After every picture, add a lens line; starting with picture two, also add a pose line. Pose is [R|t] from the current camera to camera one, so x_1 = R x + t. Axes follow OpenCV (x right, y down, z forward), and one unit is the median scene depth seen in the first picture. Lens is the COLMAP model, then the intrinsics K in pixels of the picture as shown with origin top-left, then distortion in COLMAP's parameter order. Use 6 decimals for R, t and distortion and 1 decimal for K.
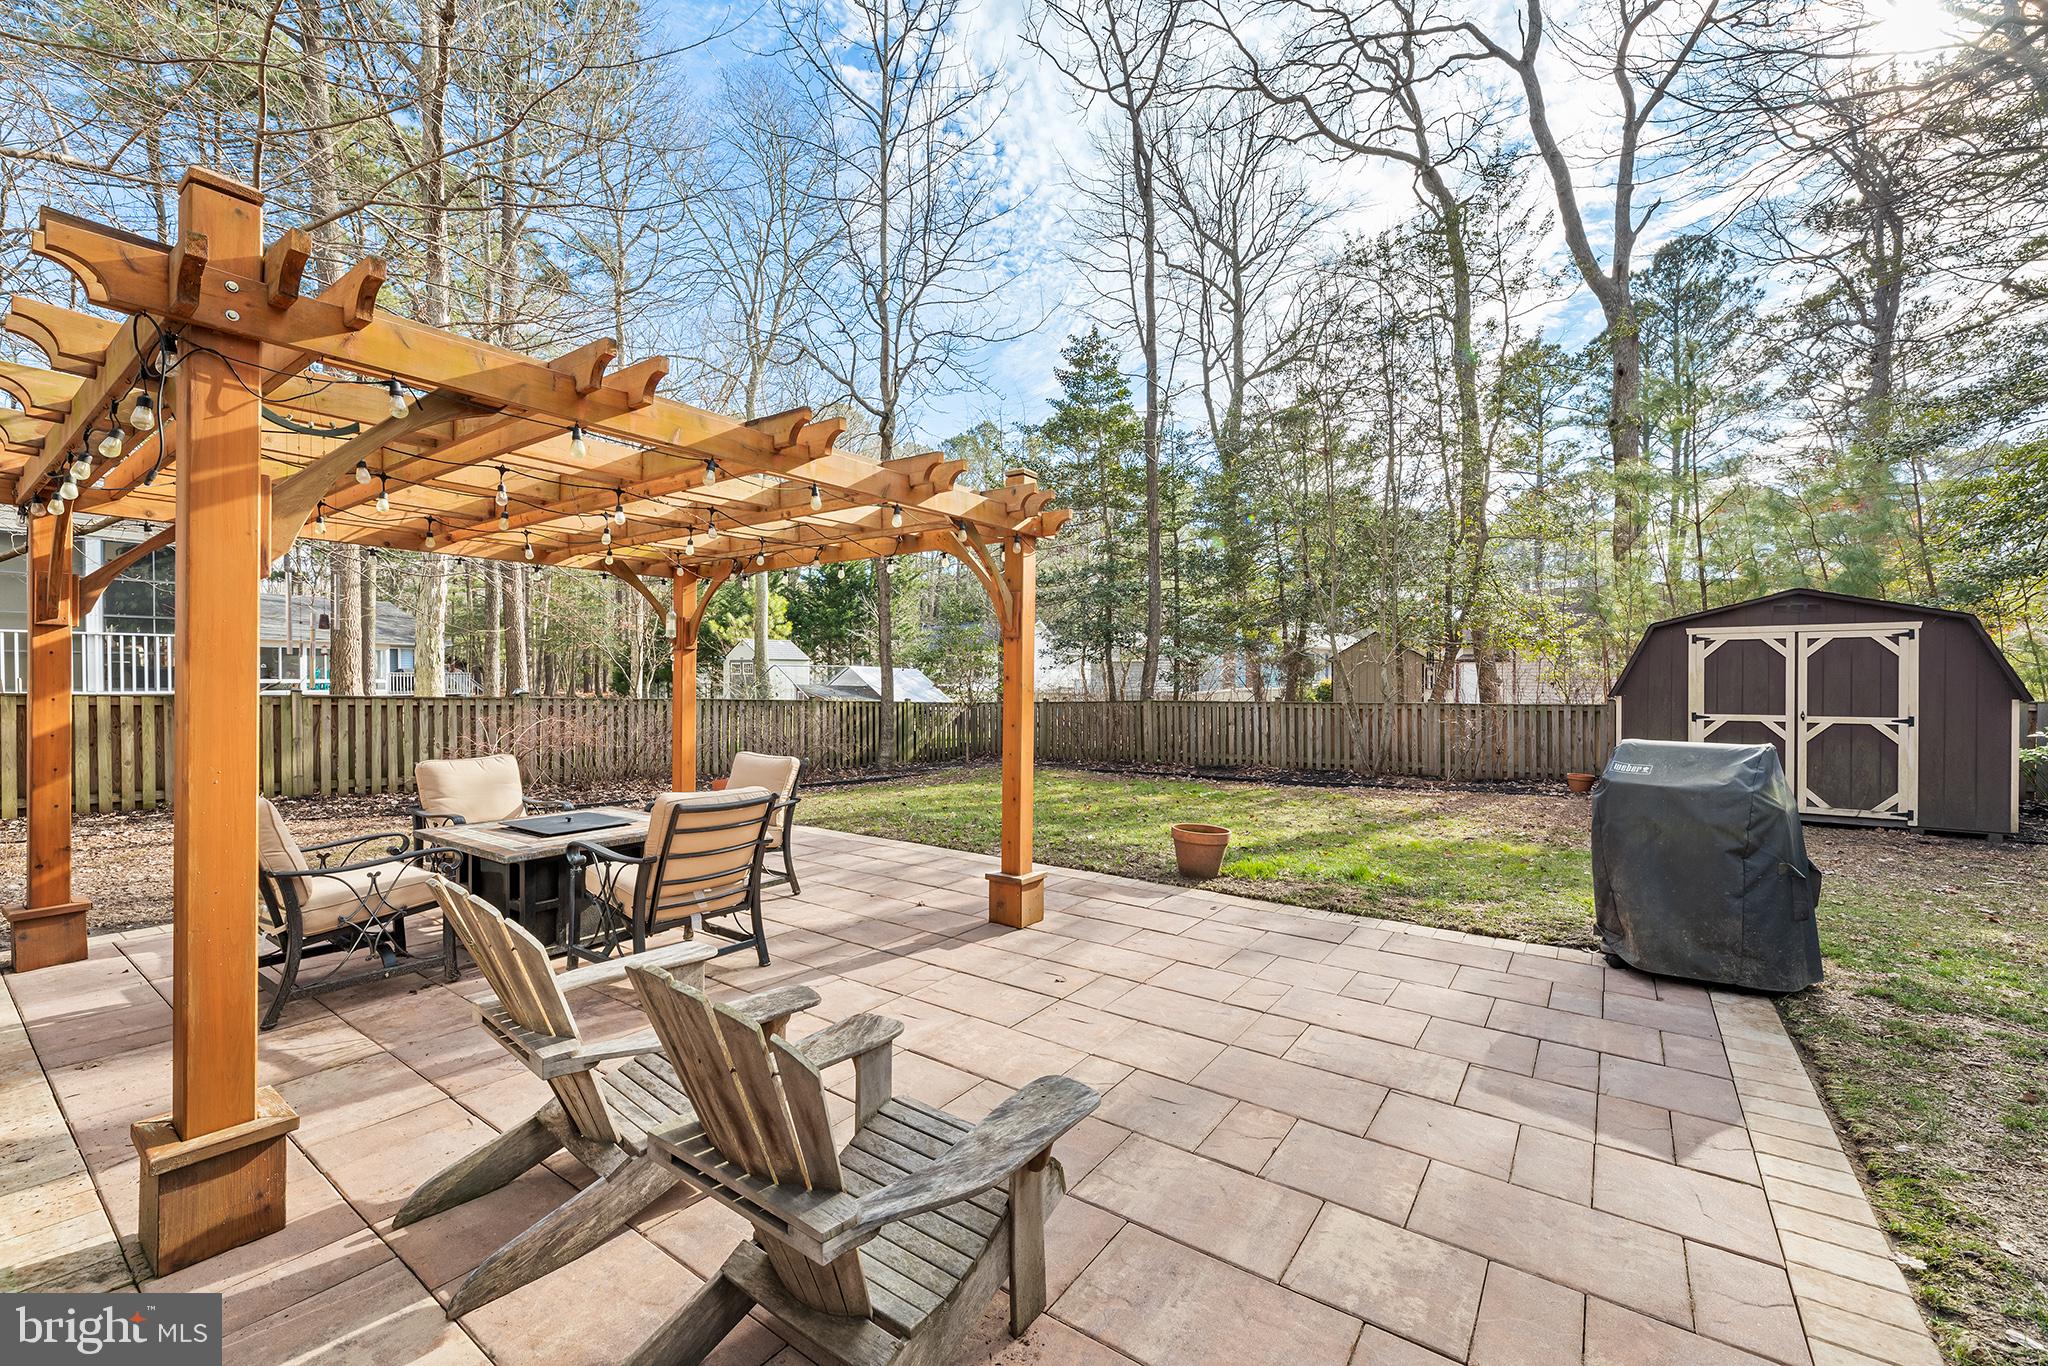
lens RADIAL K [[826.8, 0, 1024.4], [0, 826.8, 690.7], [0, 0, 1]] dist [0.000132, -0.000041]
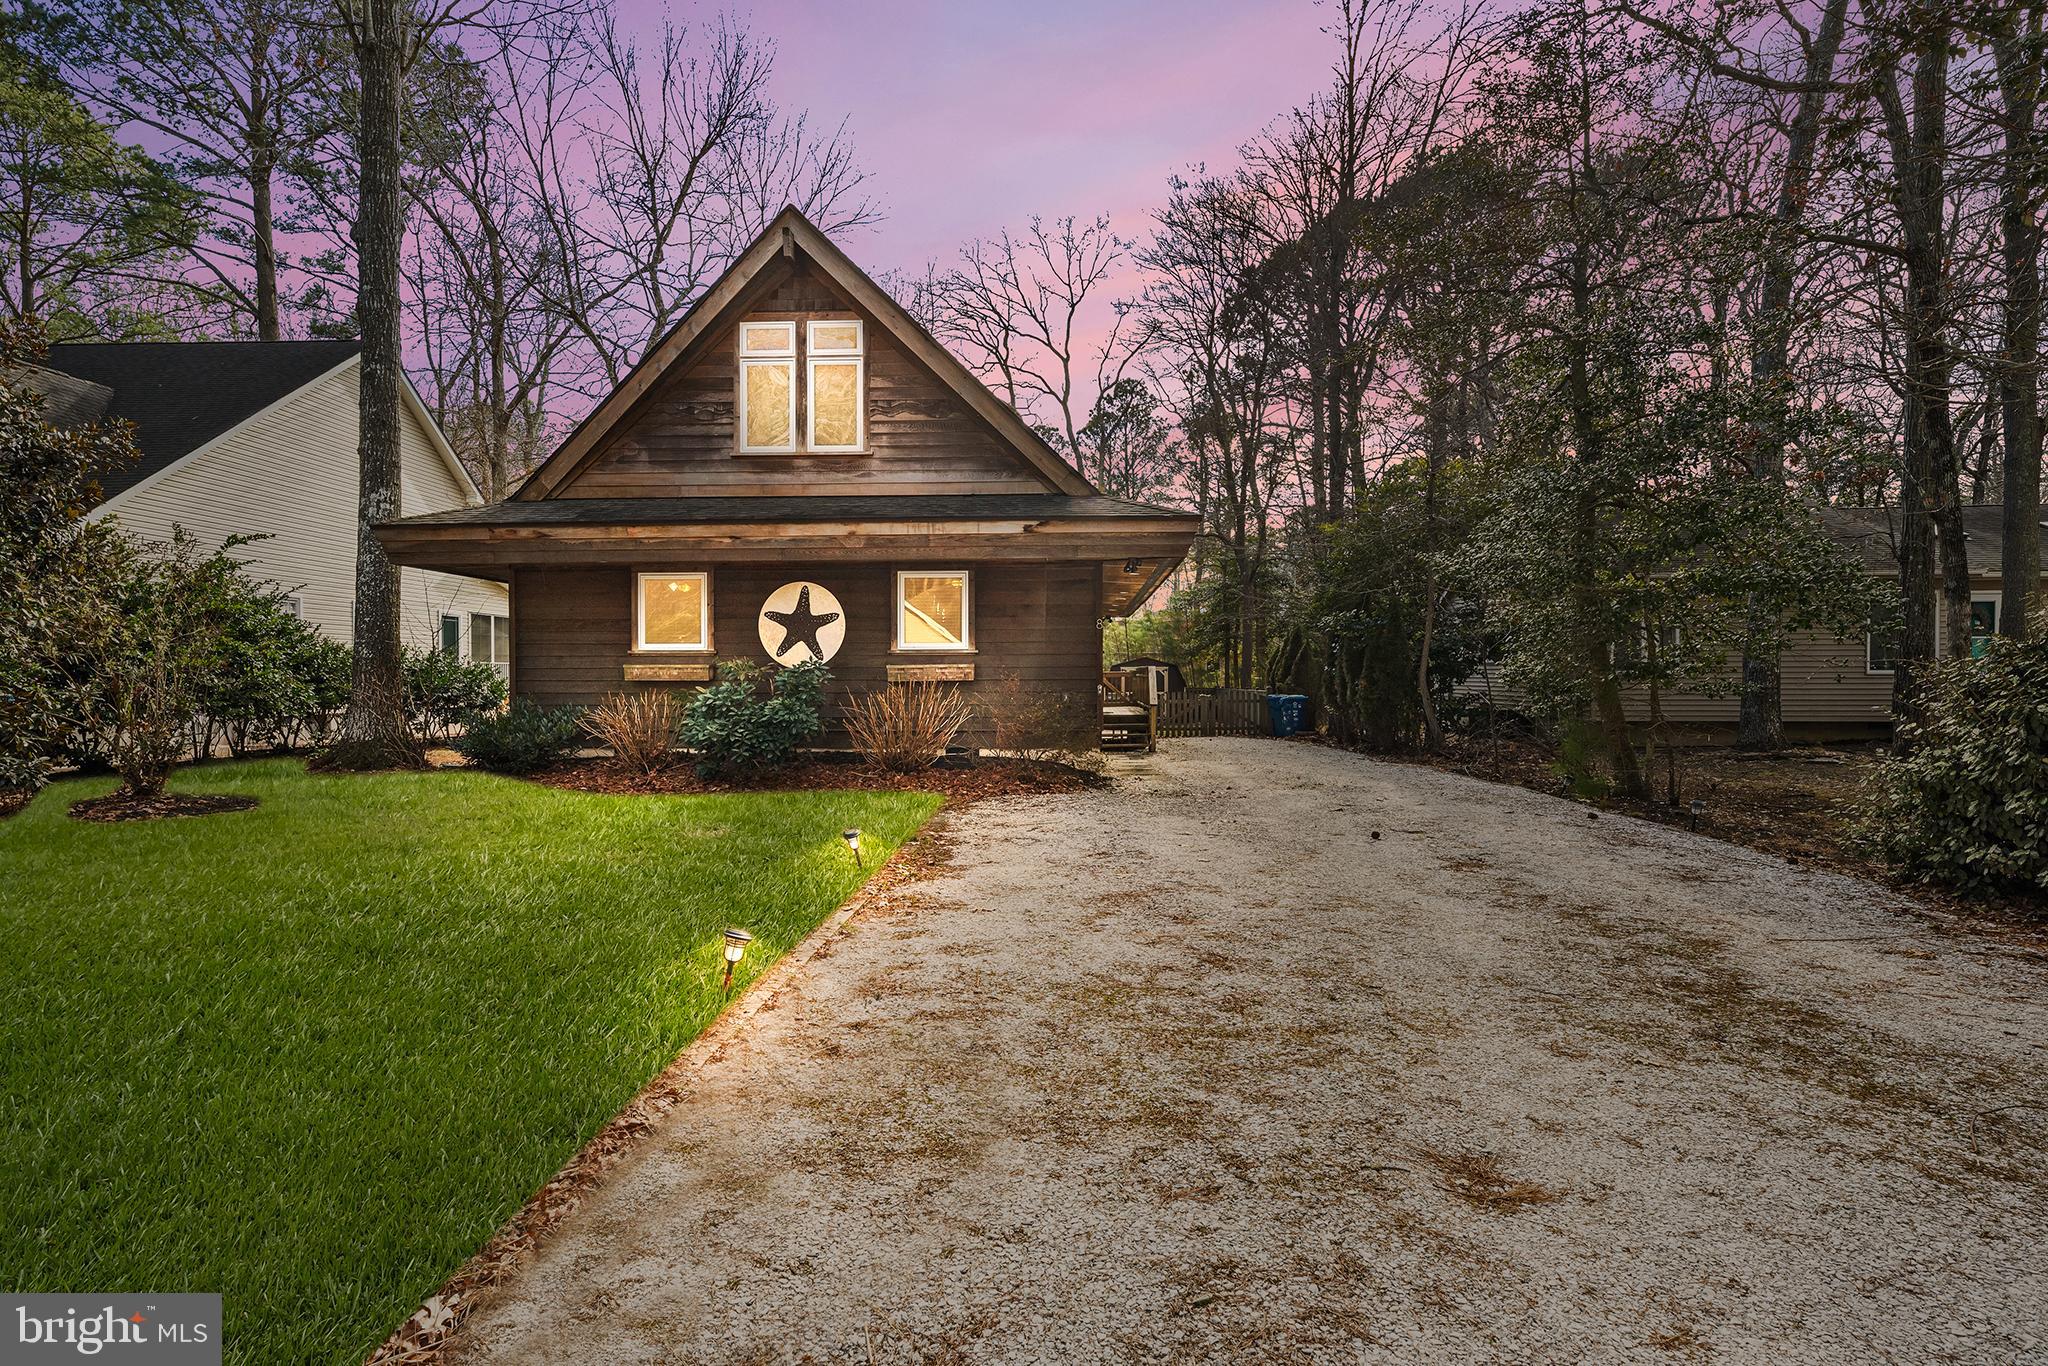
lens RADIAL K [[1093.9, 0, 1022.7], [0, 1093.9, 682.8], [0, 0, 1]] dist [-0.005490, 0.000714]
pose [[0.838719, -0.000683, 0.544564, -2.055509], [0.004913, 0.999968, -0.006312, 0.019650], [-0.544542, 0.007969, 0.838696, -2.639186]]
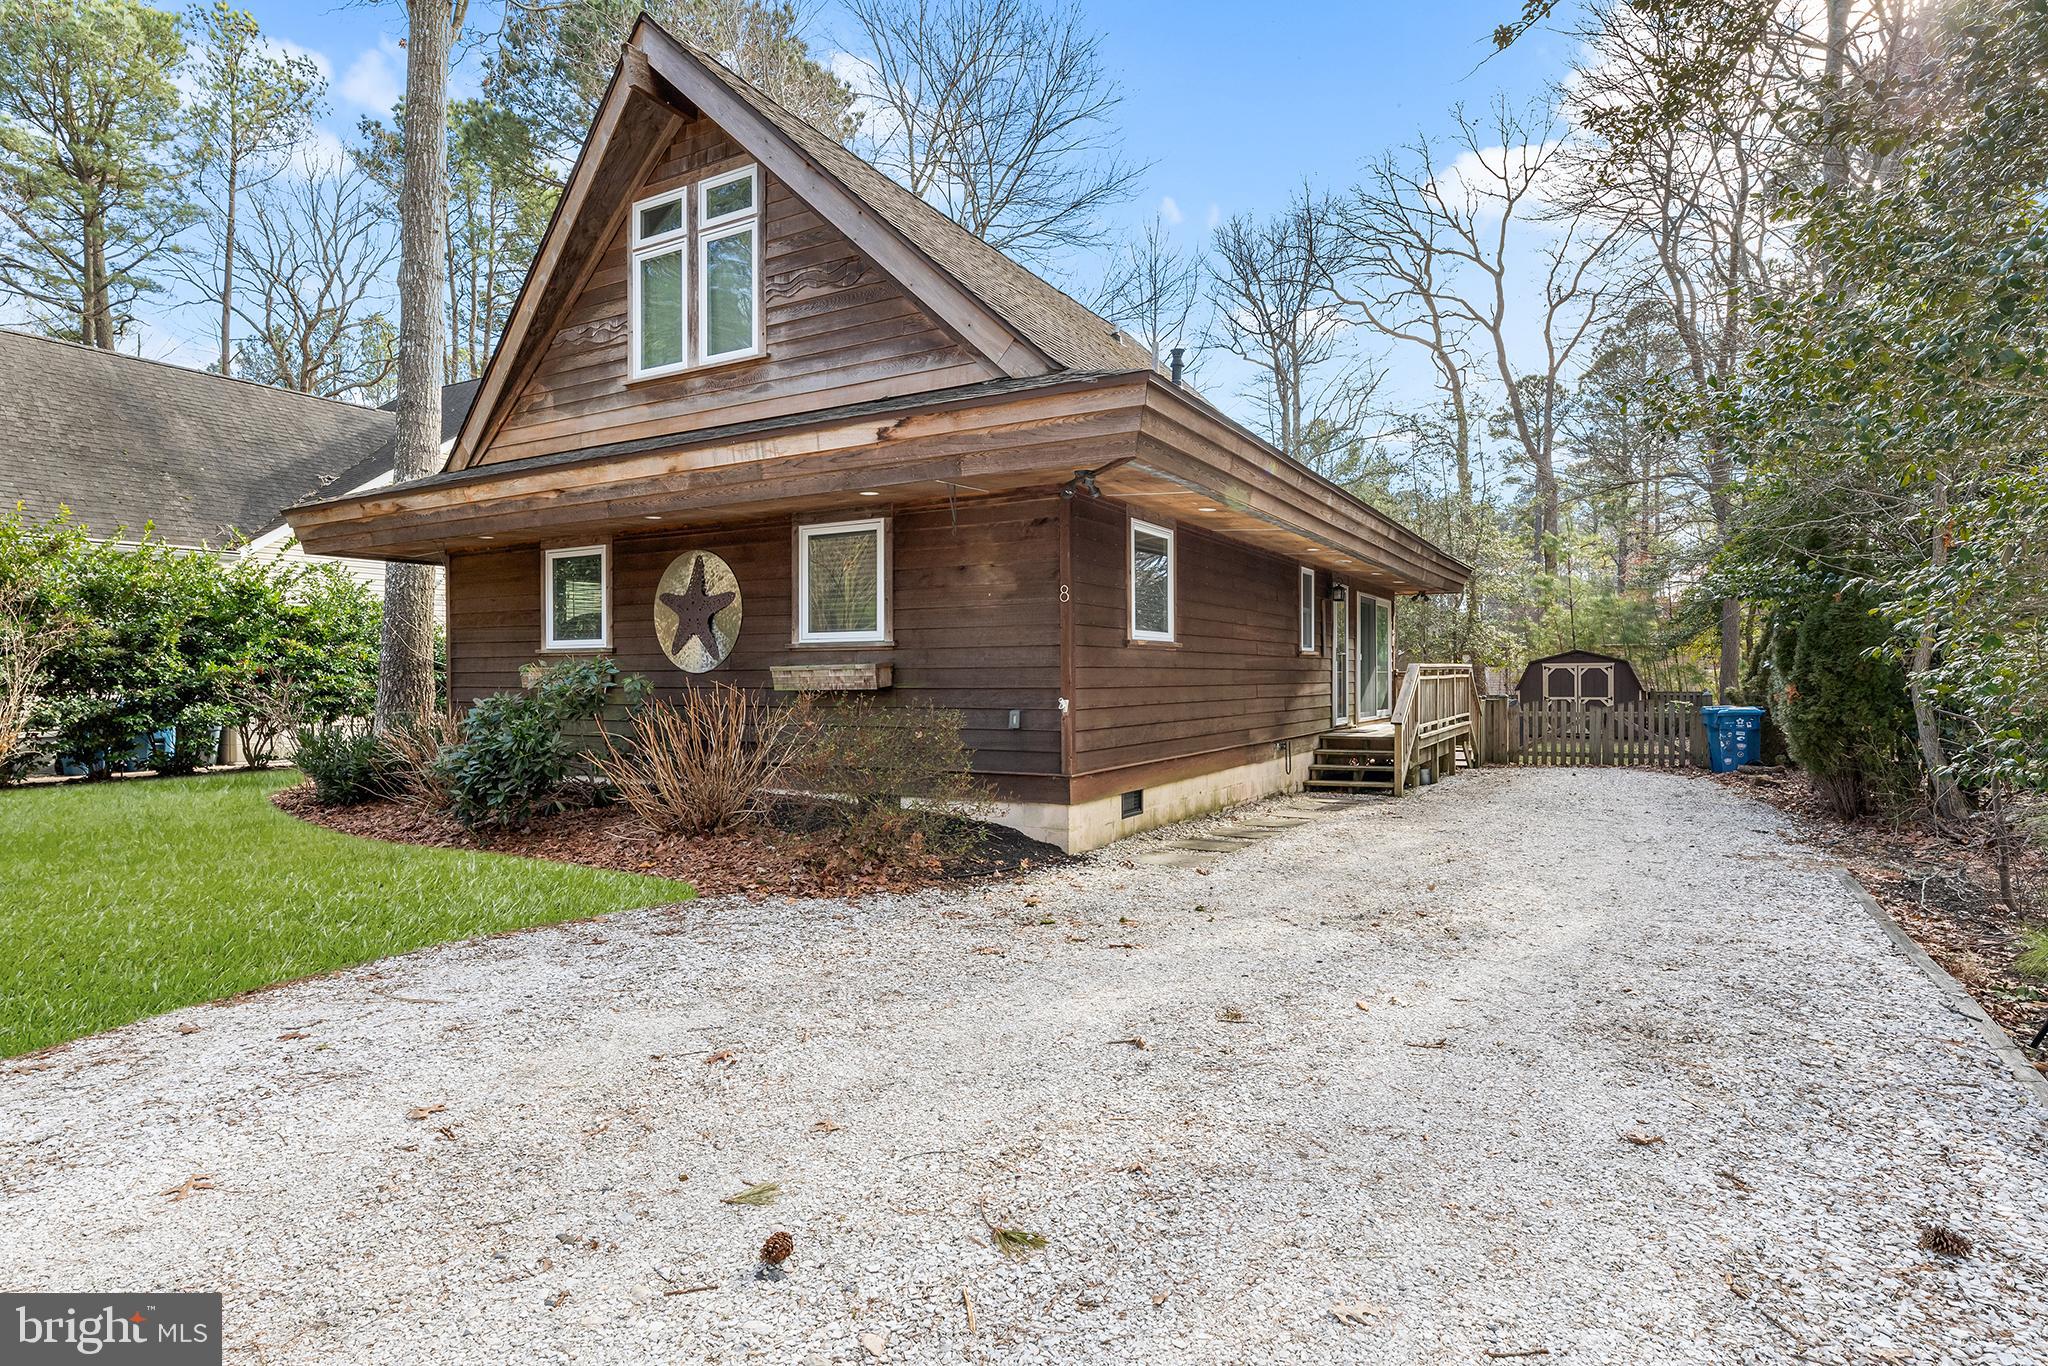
lens RADIAL K [[1093.9, 0, 1030.7], [0, 1093.9, 686.0], [0, 0, 1]] dist [-0.005490, 0.000714]
pose [[0.994846, -0.002776, 0.101363, -1.146012], [0.003294, 0.999982, -0.004943, 0.006596], [-0.101348, 0.005252, 0.994837, -2.253647]]
